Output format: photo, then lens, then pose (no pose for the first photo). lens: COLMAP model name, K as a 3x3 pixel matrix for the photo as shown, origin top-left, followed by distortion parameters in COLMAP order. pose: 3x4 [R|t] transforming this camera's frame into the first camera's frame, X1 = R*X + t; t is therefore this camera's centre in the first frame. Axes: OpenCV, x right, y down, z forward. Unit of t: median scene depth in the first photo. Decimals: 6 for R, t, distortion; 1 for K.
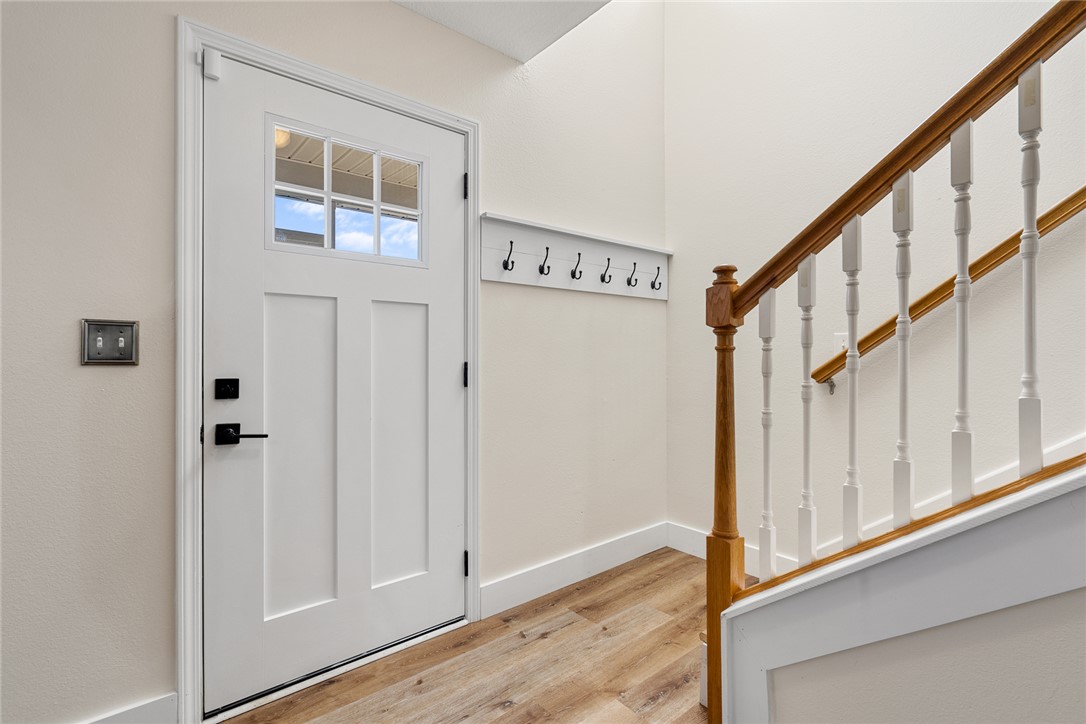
lens RADIAL K [[509.7, 0, 546.2], [0, 509.7, 356.7], [0, 0, 1]] dist [-0.002044, 0.000106]
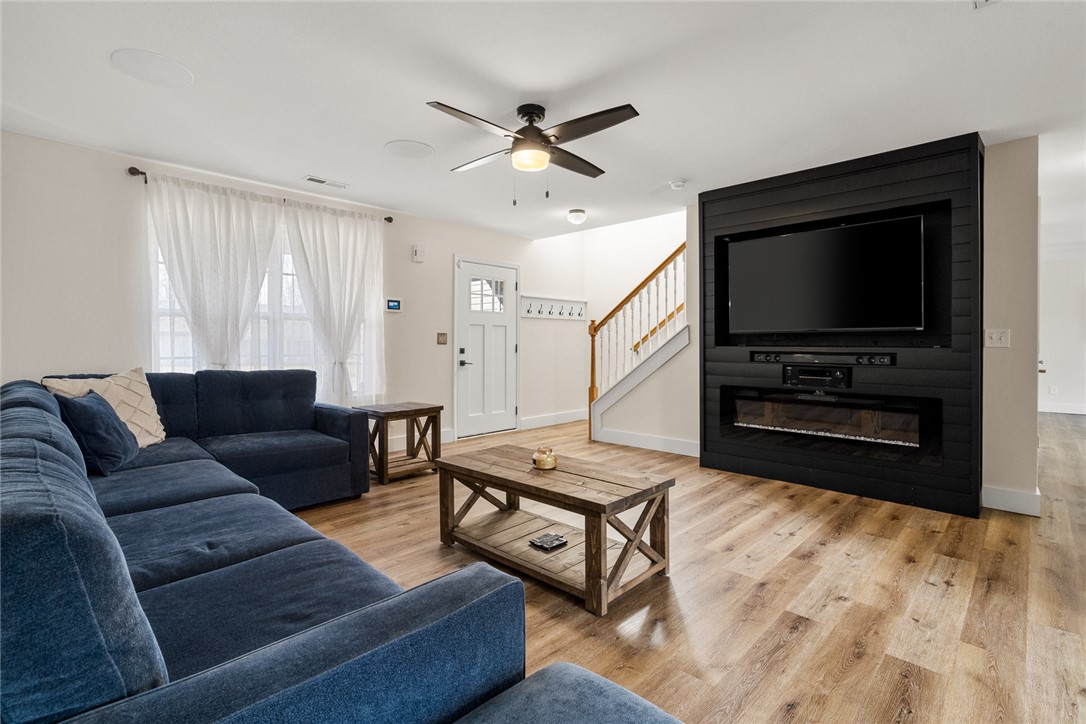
lens RADIAL K [[500.6, 0, 542.9], [0, 500.6, 348.5], [0, 0, 1]] dist [-0.015882, 0.000040]
pose [[0.994429, 0.000158, 0.105410, -0.424474], [-0.000828, 0.999980, 0.006307, 0.022467], [-0.105406, -0.006359, 0.994409, -2.654189]]
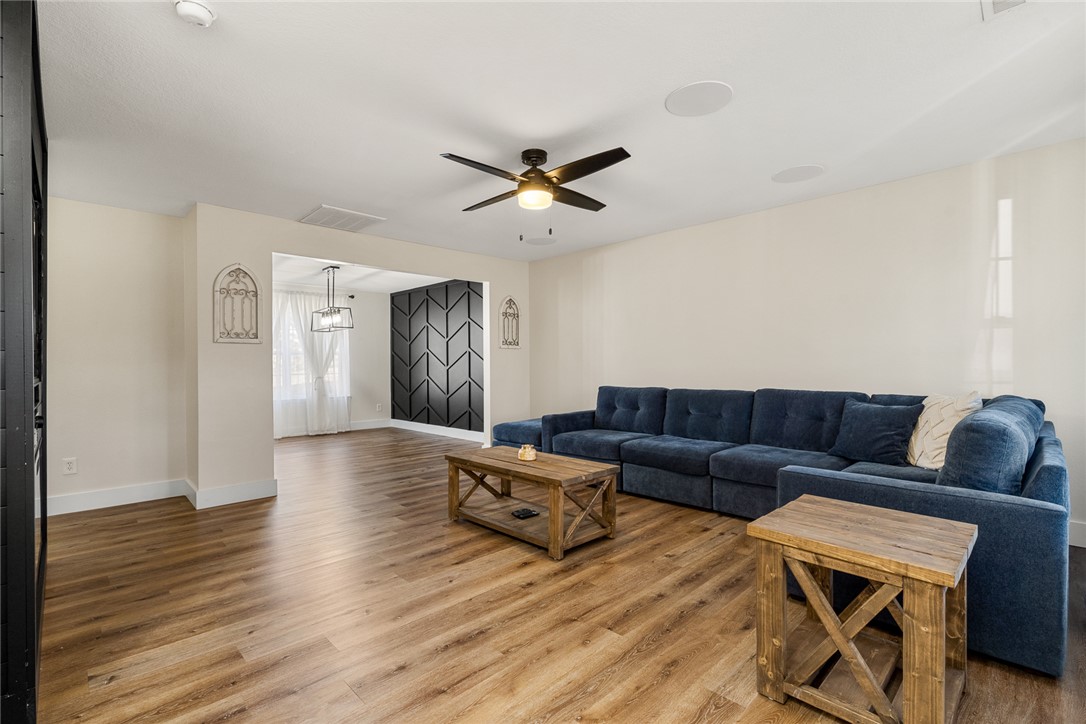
lens RADIAL K [[500.6, 0, 542.9], [0, 500.6, 348.5], [0, 0, 1]] dist [-0.015882, 0.000040]
pose [[-0.996947, 0.007075, -0.077756, -0.155178], [0.009425, 0.999509, -0.029899, 0.002556], [0.077506, -0.030540, -0.996524, 1.060938]]
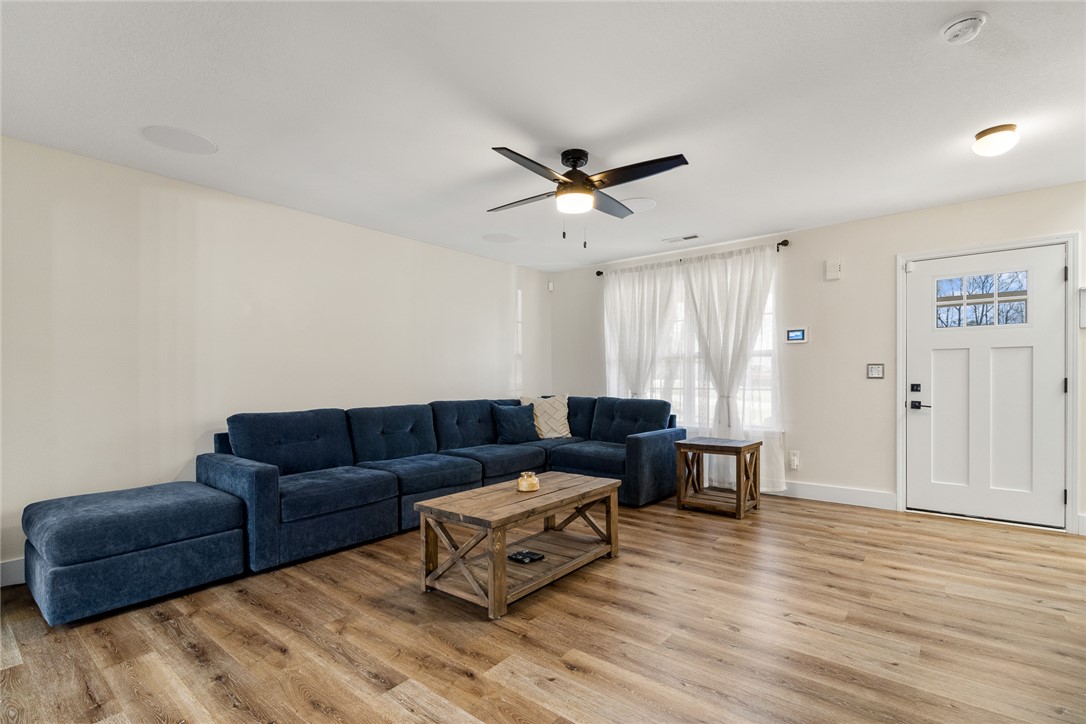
lens RADIAL K [[507.4, 0, 543.7], [0, 507.4, 381.4], [0, 0, 1]] dist [-0.001401, 0.000222]
pose [[0.198263, 0.006204, -0.980129, 1.539448], [0.003737, 0.999968, 0.007086, 0.005023], [0.980142, -0.005068, 0.198233, -1.383072]]
